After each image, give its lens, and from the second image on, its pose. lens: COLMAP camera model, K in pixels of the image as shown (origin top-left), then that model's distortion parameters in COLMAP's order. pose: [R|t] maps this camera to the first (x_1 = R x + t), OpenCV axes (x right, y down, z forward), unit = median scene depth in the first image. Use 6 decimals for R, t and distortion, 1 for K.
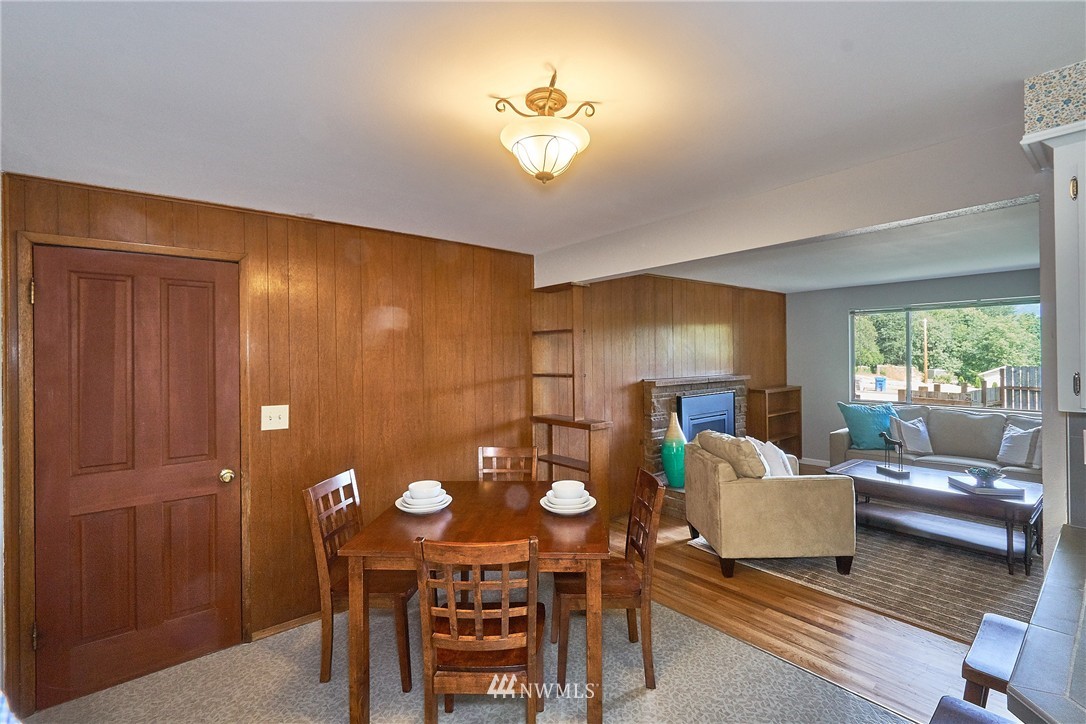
lens RADIAL K [[489.9, 0, 592.3], [0, 489.9, 354.8], [0, 0, 1]] dist [0.002928, 0.000678]
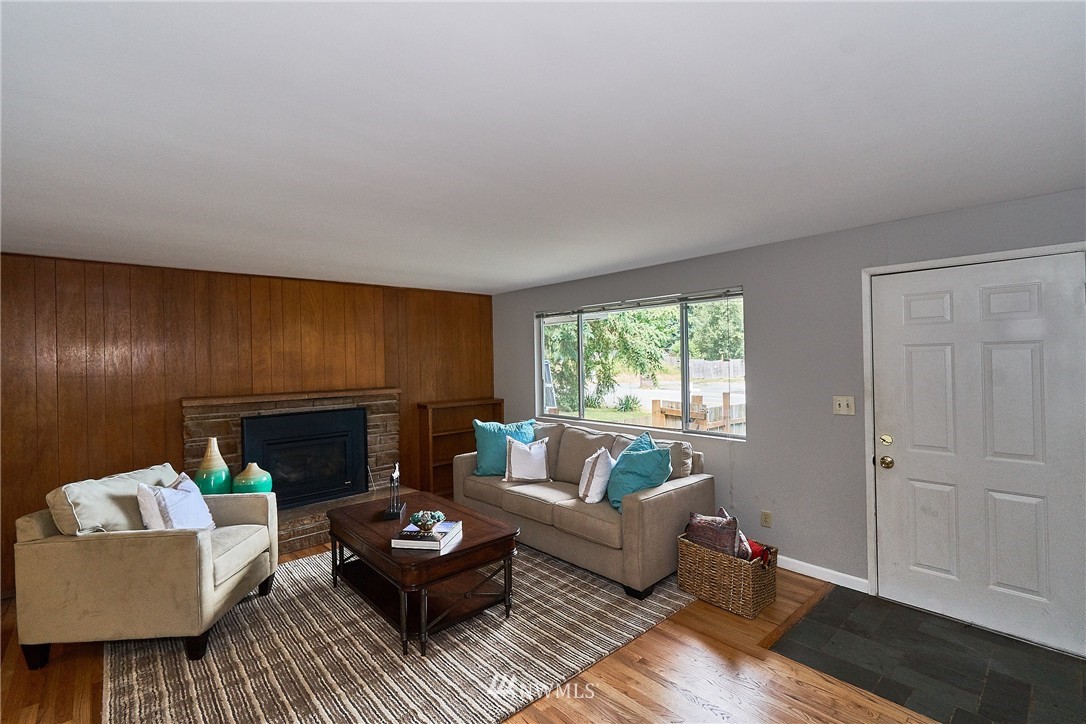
lens RADIAL K [[489.9, 0, 592.3], [0, 489.9, 354.8], [0, 0, 1]] dist [0.002928, 0.000678]
pose [[0.999145, -0.009385, 0.040270, 0.751237], [0.009994, 0.999838, -0.014950, -0.002795], [-0.040123, 0.015339, 0.999077, 0.146112]]
